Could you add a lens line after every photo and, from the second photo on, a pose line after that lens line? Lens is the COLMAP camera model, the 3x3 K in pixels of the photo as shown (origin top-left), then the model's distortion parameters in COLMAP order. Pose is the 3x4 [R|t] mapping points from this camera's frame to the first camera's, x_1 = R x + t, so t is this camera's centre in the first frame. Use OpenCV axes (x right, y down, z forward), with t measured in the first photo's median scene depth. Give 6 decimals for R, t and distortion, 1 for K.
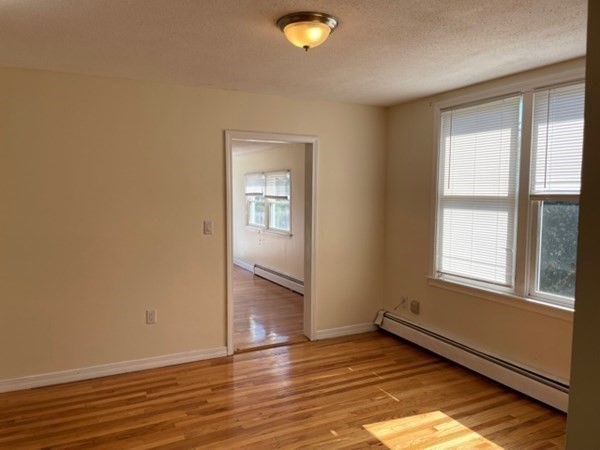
lens RADIAL K [[457.7, 0, 299.2], [0, 457.7, 224.2], [0, 0, 1]] dist [0.075385, -0.068585]
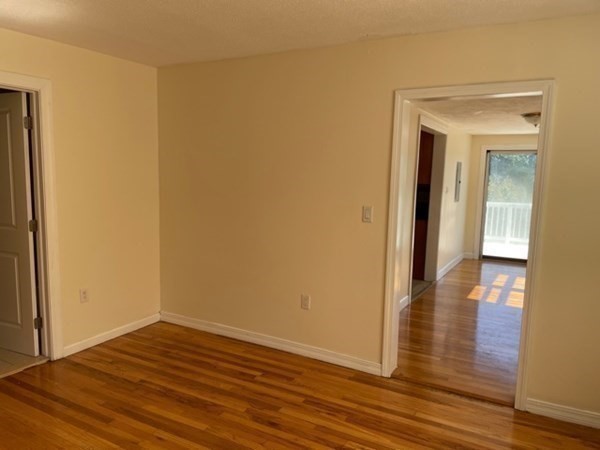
lens RADIAL K [[457.7, 0, 299.6], [0, 457.7, 226.1], [0, 0, 1]] dist [0.075385, -0.068585]
pose [[0.556289, 0.106601, -0.824123, 0.474530], [-0.079743, 0.994009, 0.074748, -0.026641], [0.827154, 0.024136, 0.561457, 0.502930]]
